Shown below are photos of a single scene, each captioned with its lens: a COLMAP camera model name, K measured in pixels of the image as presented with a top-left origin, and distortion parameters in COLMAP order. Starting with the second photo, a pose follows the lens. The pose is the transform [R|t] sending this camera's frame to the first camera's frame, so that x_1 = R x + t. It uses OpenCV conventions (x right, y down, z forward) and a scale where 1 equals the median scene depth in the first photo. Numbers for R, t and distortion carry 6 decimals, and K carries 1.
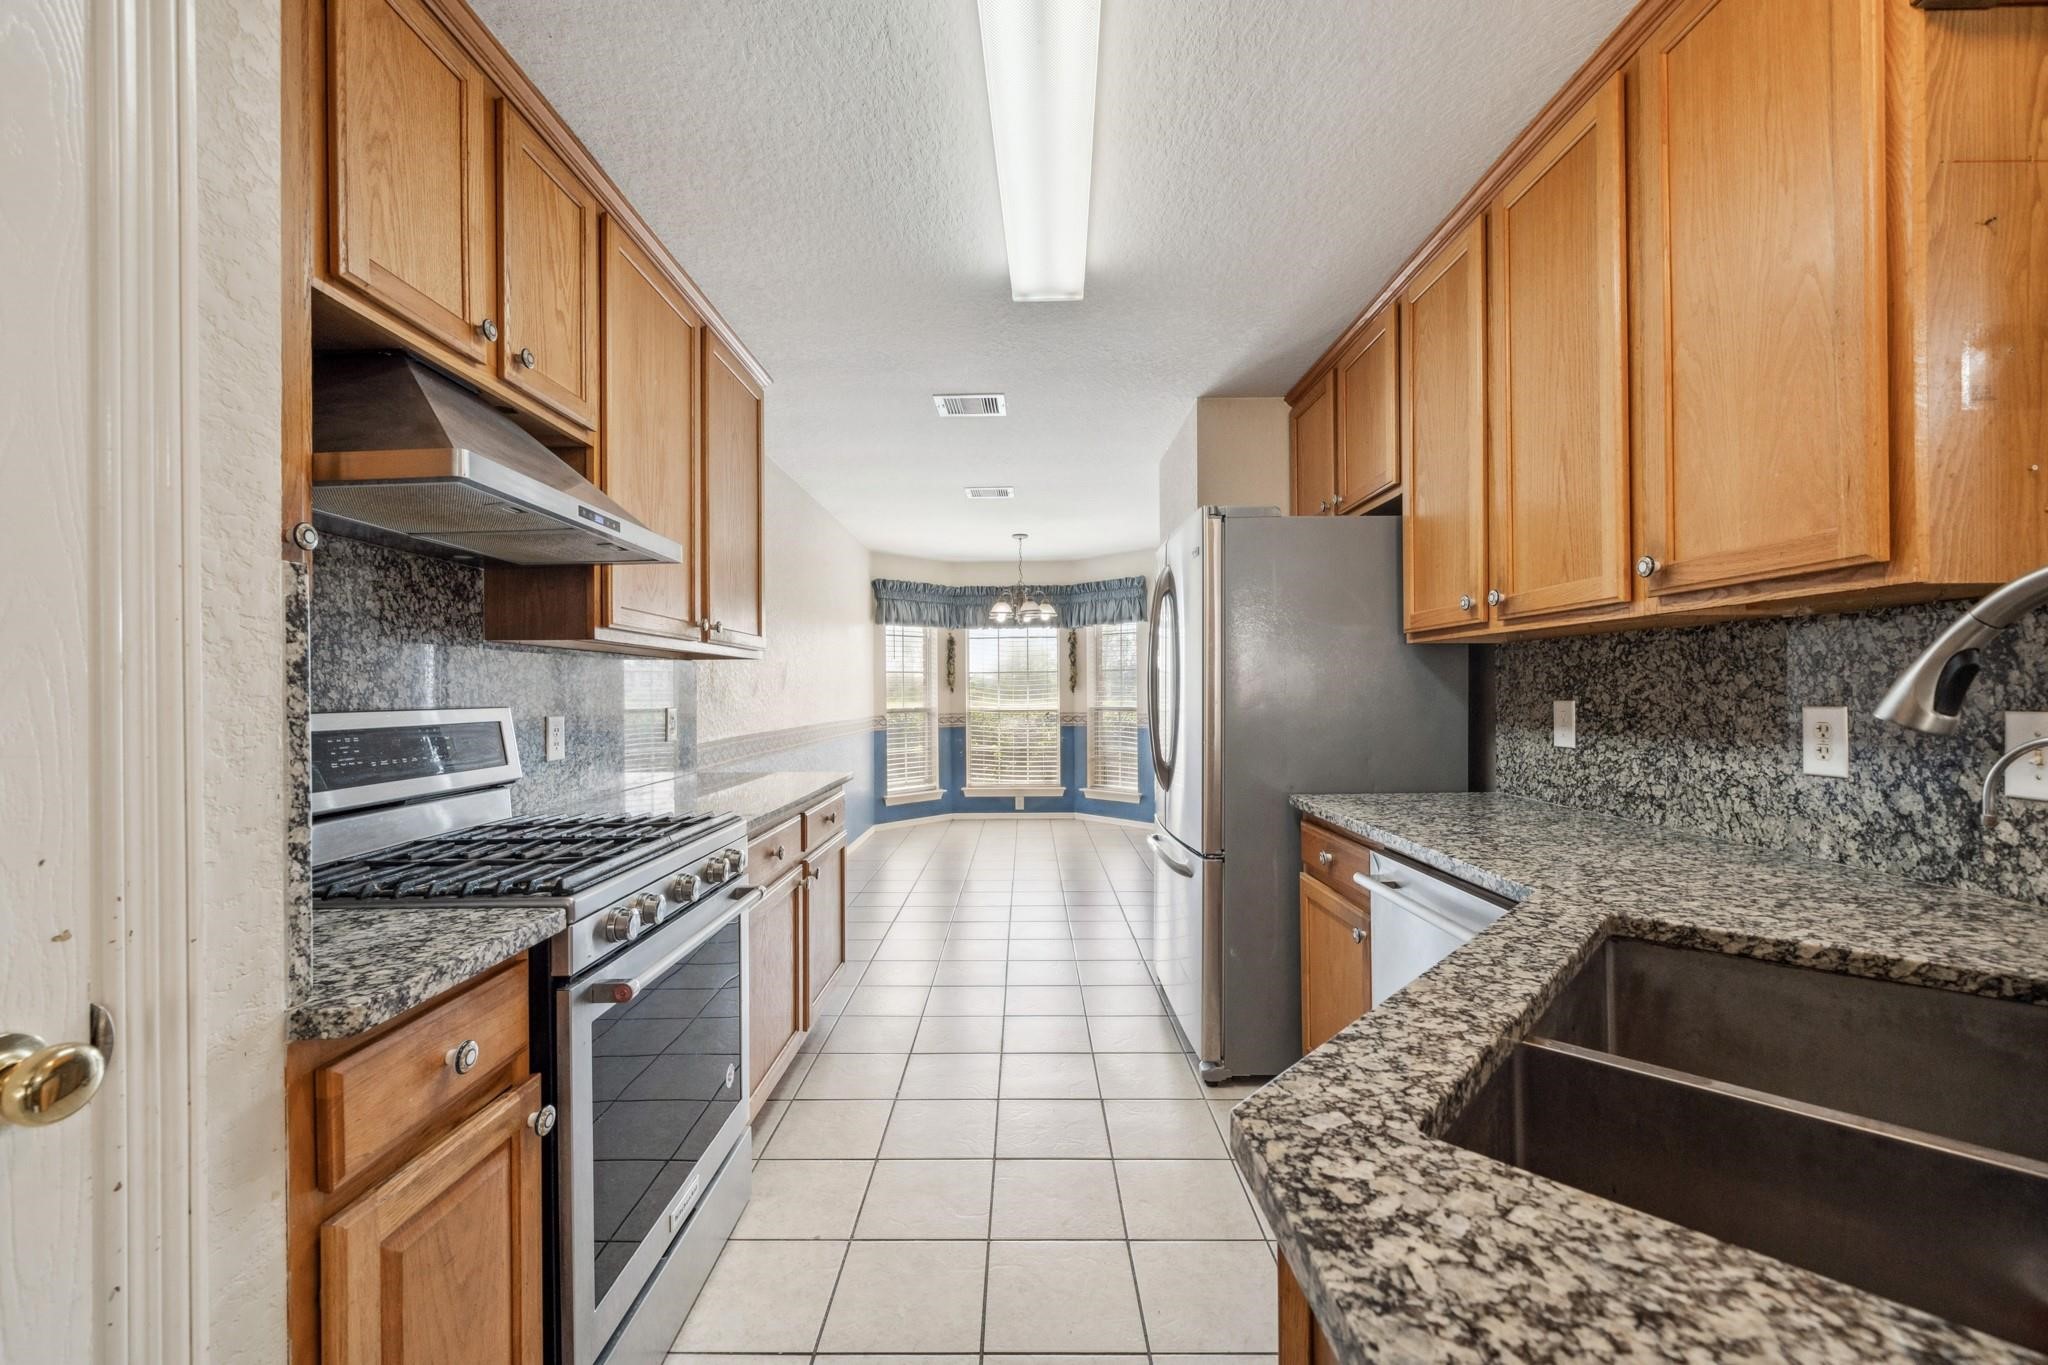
lens RADIAL K [[806.3, 0, 1016.6], [0, 806.3, 693.2], [0, 0, 1]] dist [-0.002582, -0.000057]
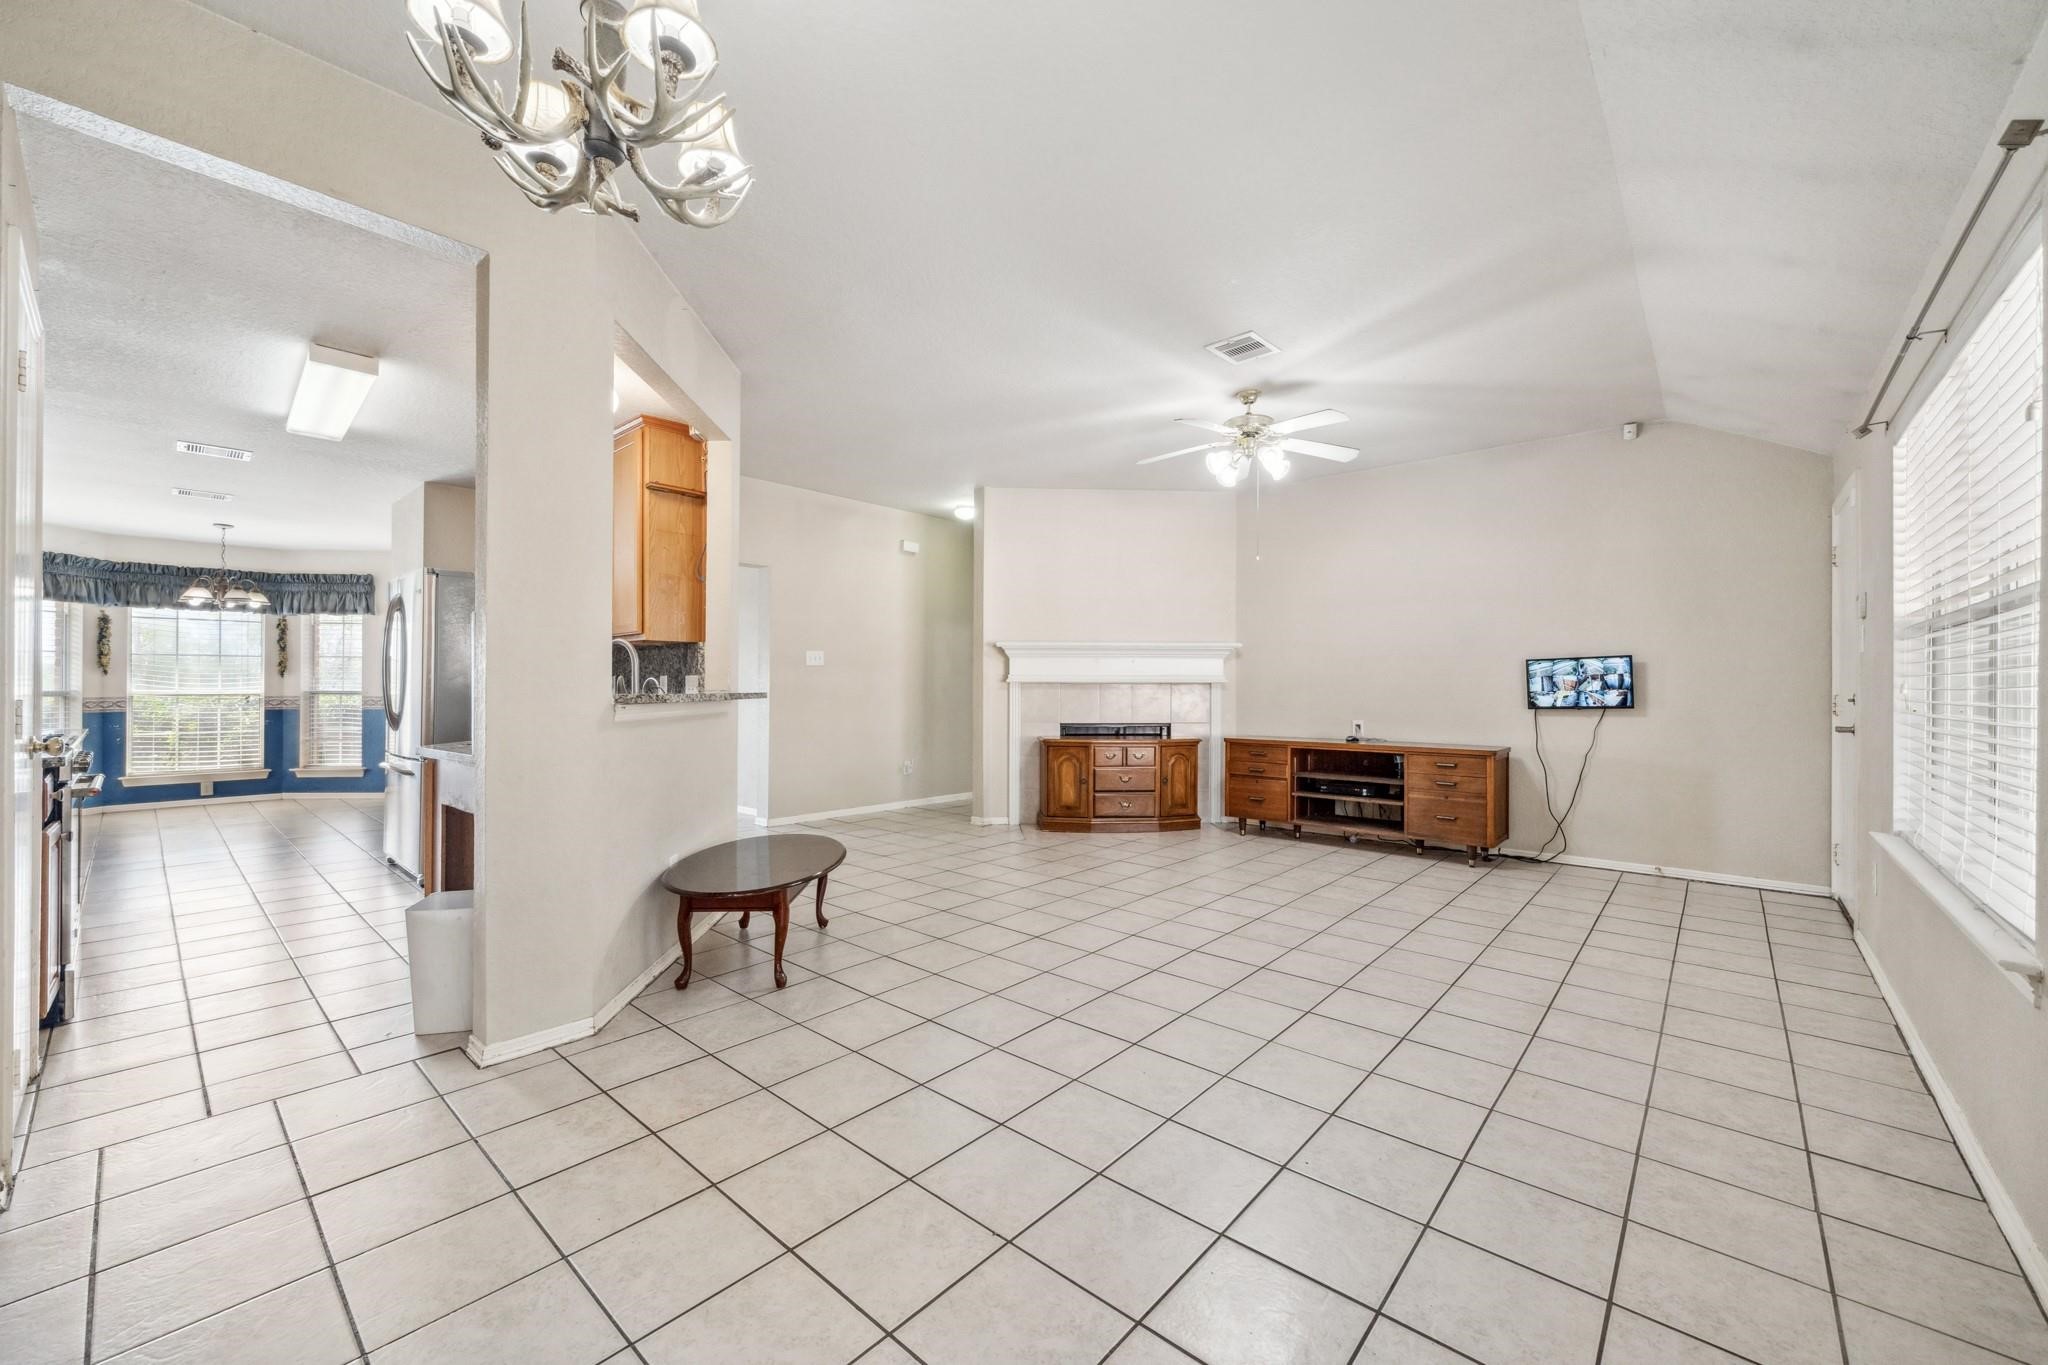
lens RADIAL K [[795.8, 0, 1016.1], [0, 795.8, 683.6], [0, 0, 1]] dist [-0.005934, 0.001784]
pose [[0.659074, 0.012203, 0.751979, -0.087126], [-0.005066, 0.999918, -0.011786, 0.017409], [-0.752061, 0.003959, 0.659081, -0.448326]]
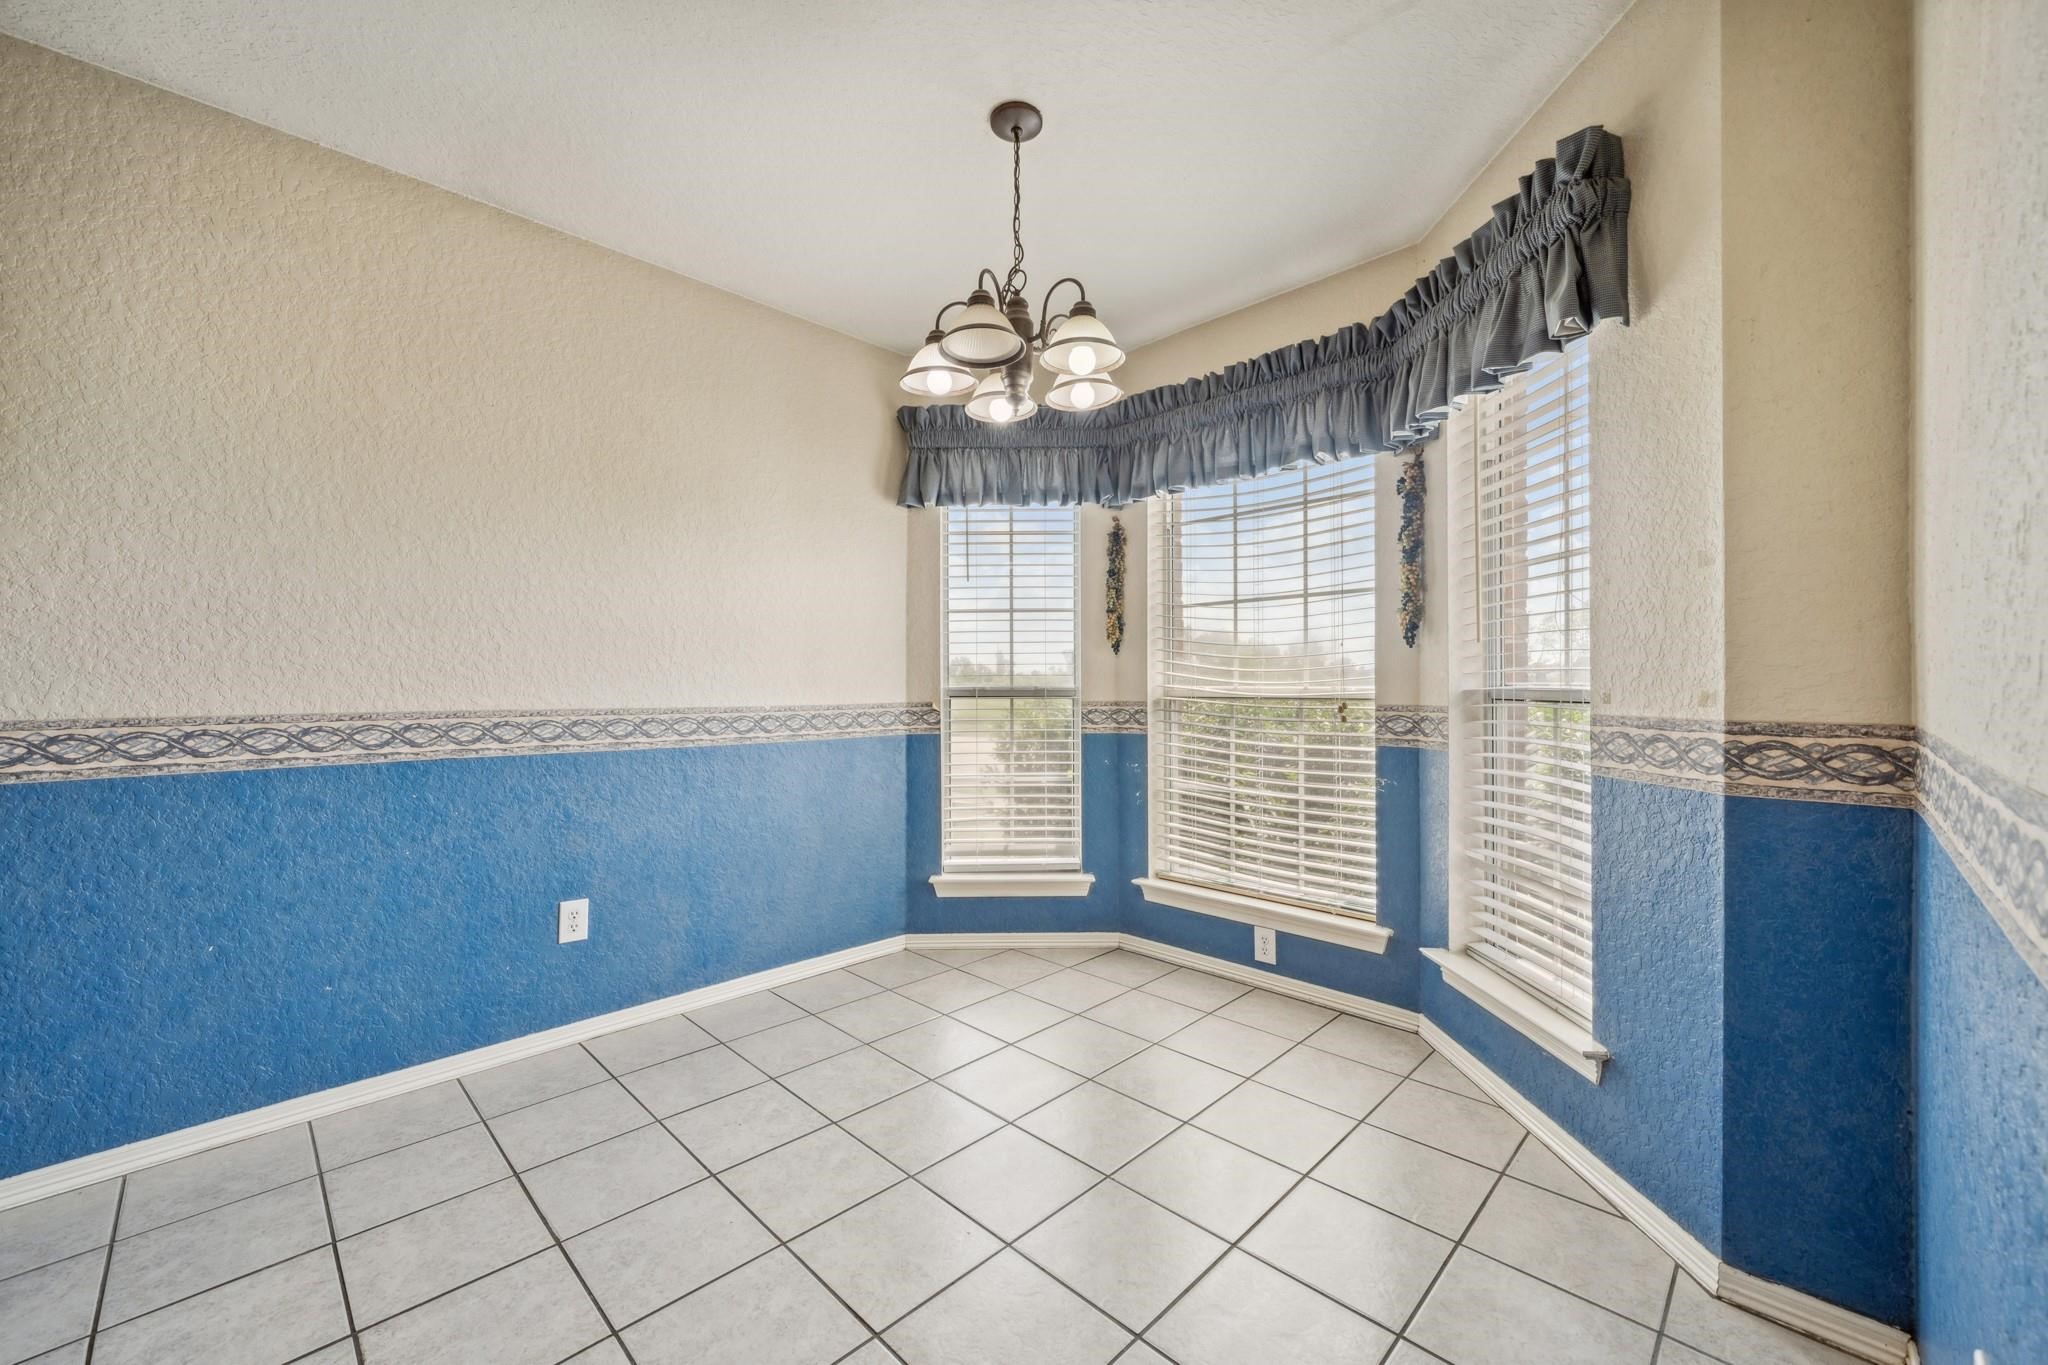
lens RADIAL K [[806.3, 0, 1010.6], [0, 806.3, 683.1], [0, 0, 1]] dist [-0.002582, -0.000057]
pose [[0.718636, 0.003640, -0.695377, 0.211378], [-0.002355, 0.999993, 0.002801, 0.016374], [0.695382, -0.000375, 0.718640, 0.765145]]
